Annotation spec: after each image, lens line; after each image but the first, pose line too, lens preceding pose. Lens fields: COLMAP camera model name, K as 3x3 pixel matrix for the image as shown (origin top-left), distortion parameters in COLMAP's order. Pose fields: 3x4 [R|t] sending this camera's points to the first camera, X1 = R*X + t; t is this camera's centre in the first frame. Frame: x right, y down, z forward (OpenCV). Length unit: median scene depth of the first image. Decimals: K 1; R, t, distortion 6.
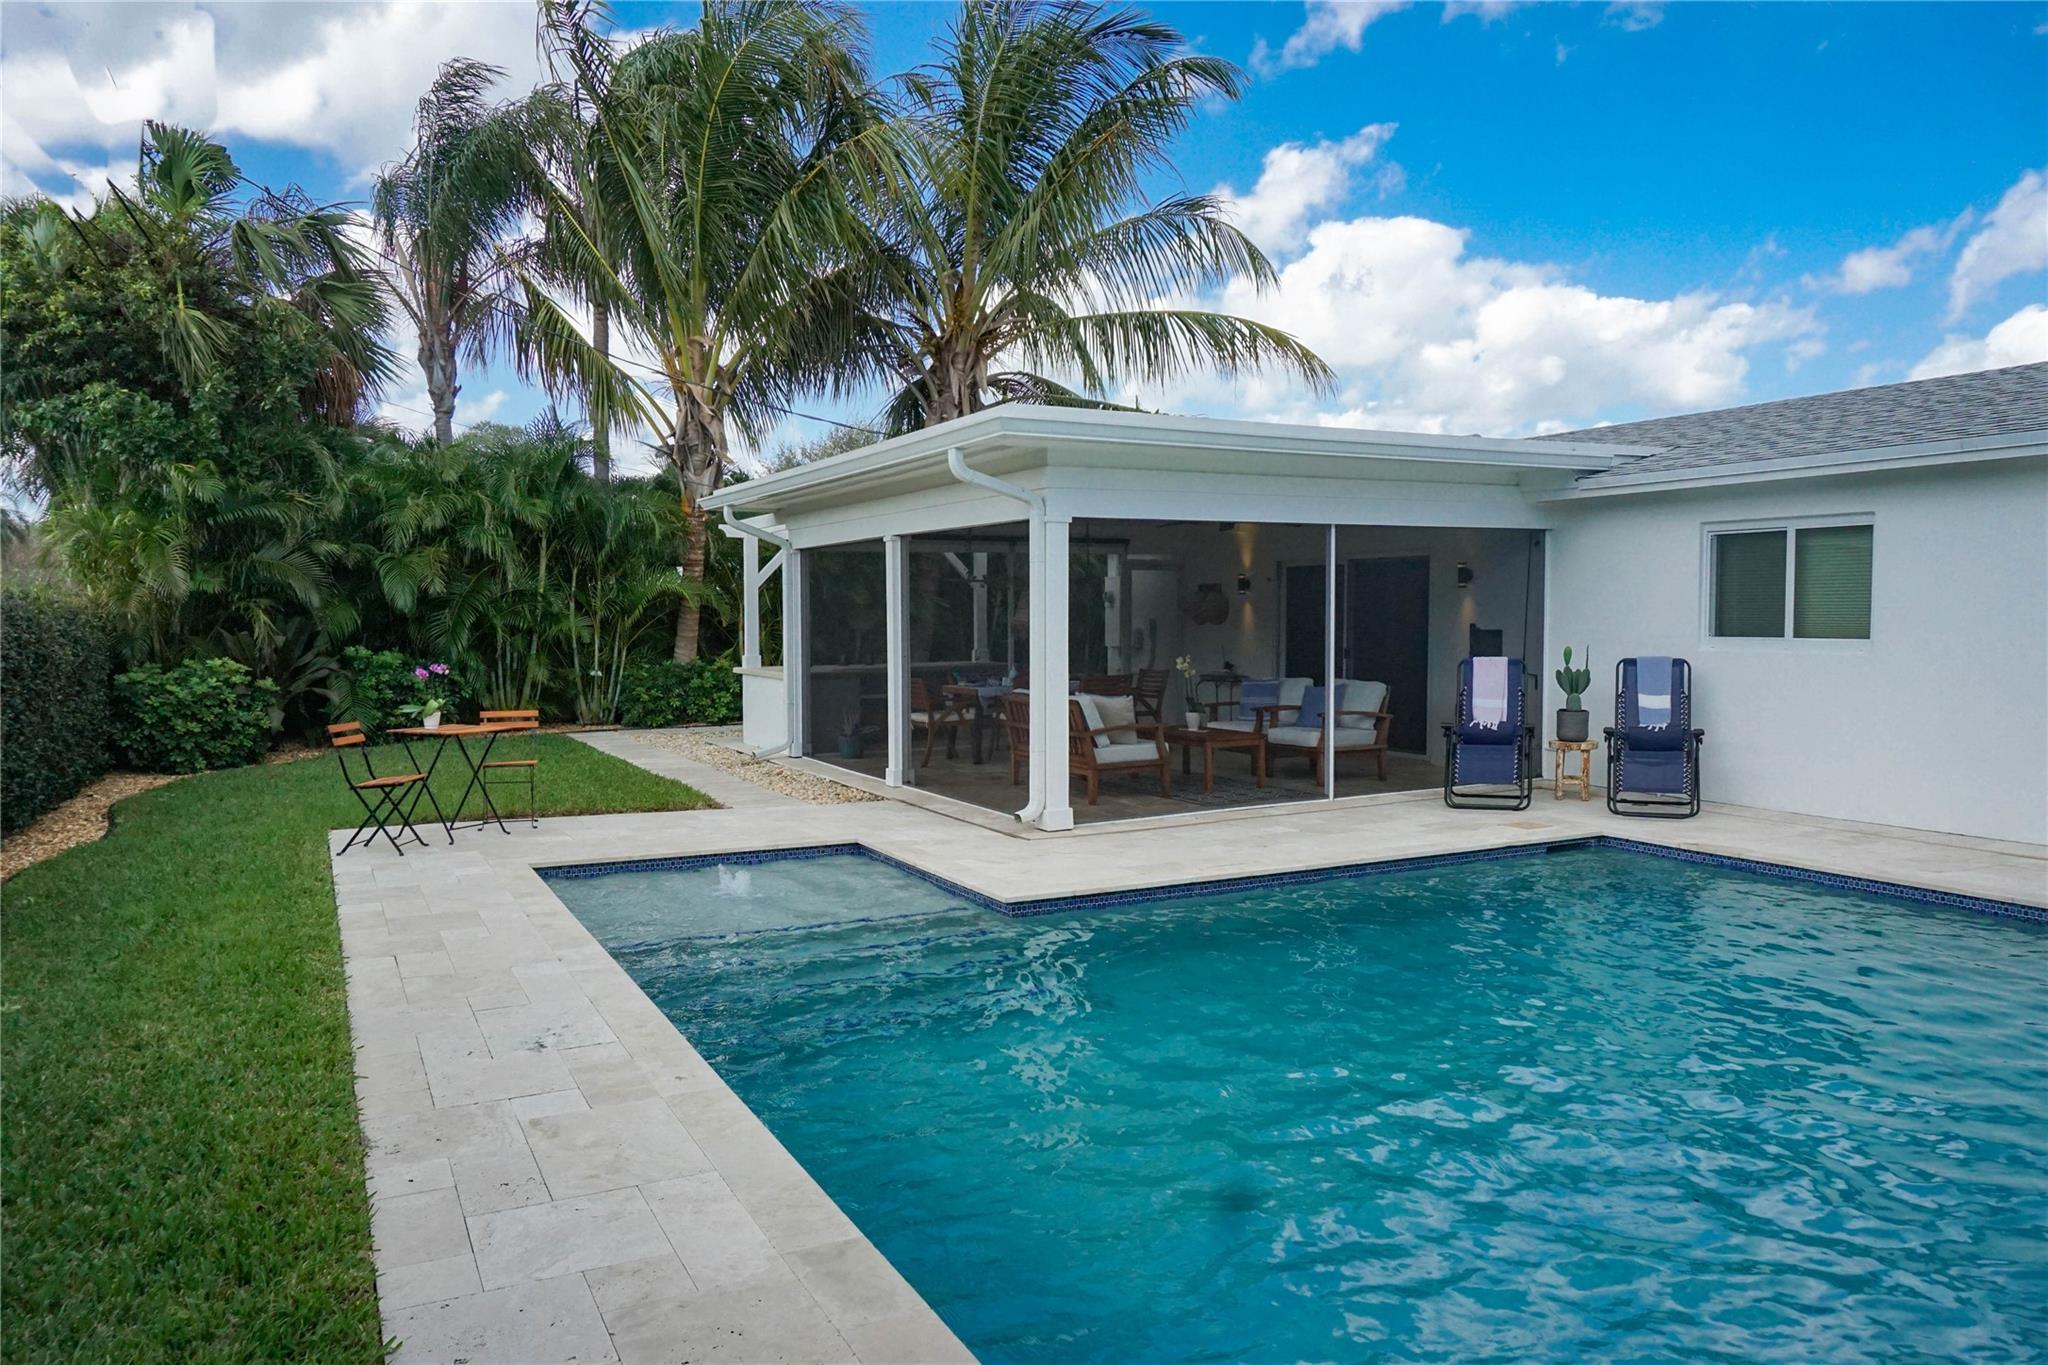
lens RADIAL K [[1455.4, 0, 1034.1], [0, 1455.4, 680.9], [0, 0, 1]] dist [0.001158, 0.009472]
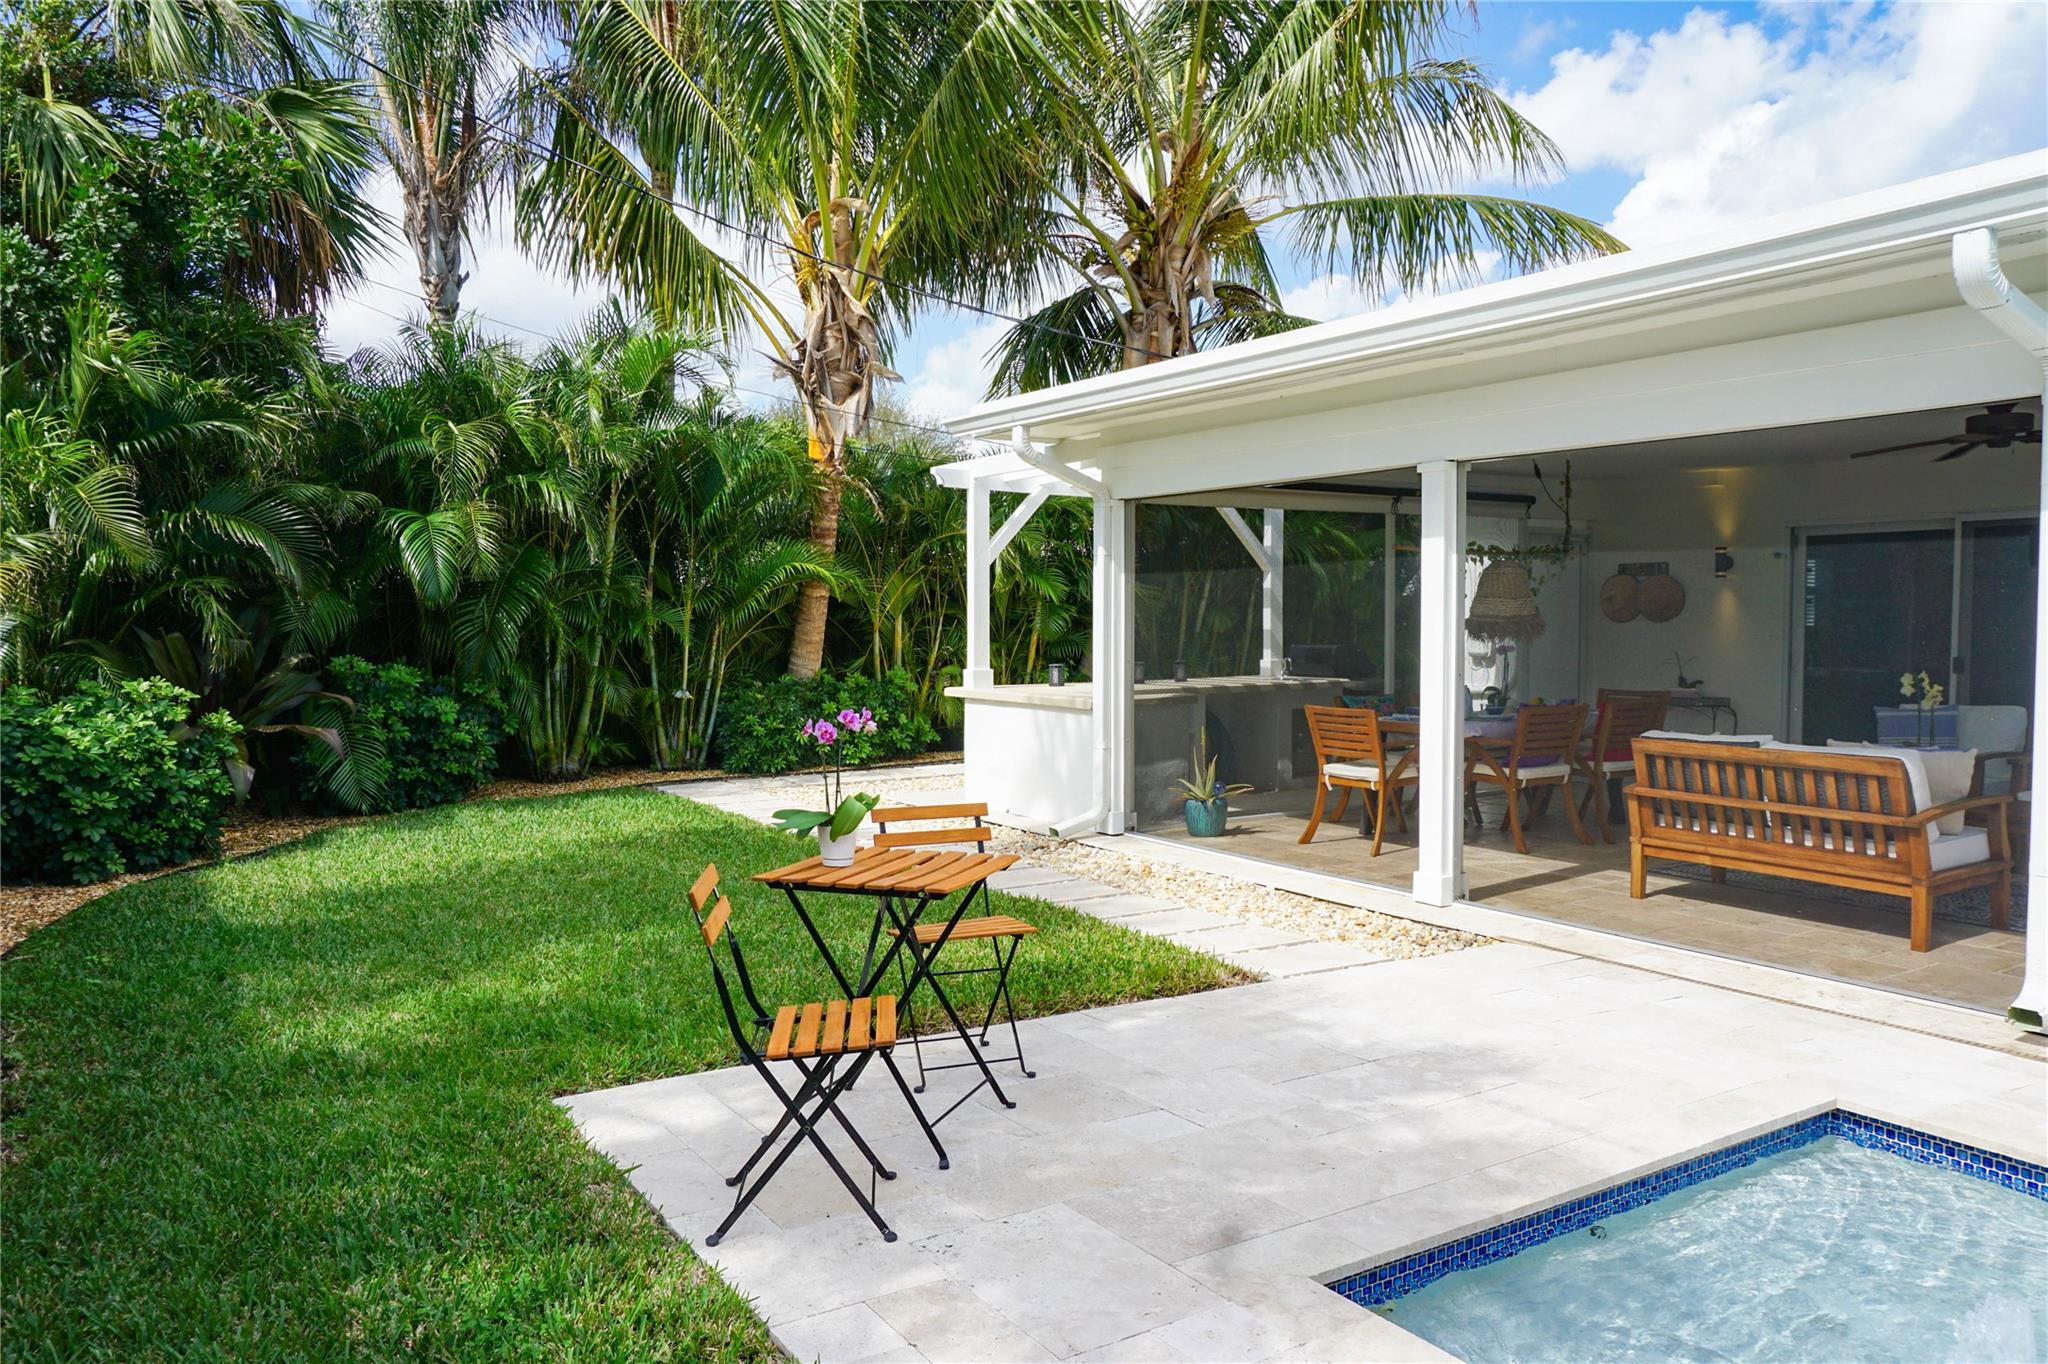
lens RADIAL K [[1455.4, 0, 1008.7], [0, 1455.4, 682.1], [0, 0, 1]] dist [0.001158, 0.009472]
pose [[0.995159, -0.003905, 0.098205, -0.245558], [0.004082, 0.999990, -0.001605, -0.010526], [-0.098197, 0.001998, 0.995165, 0.348693]]
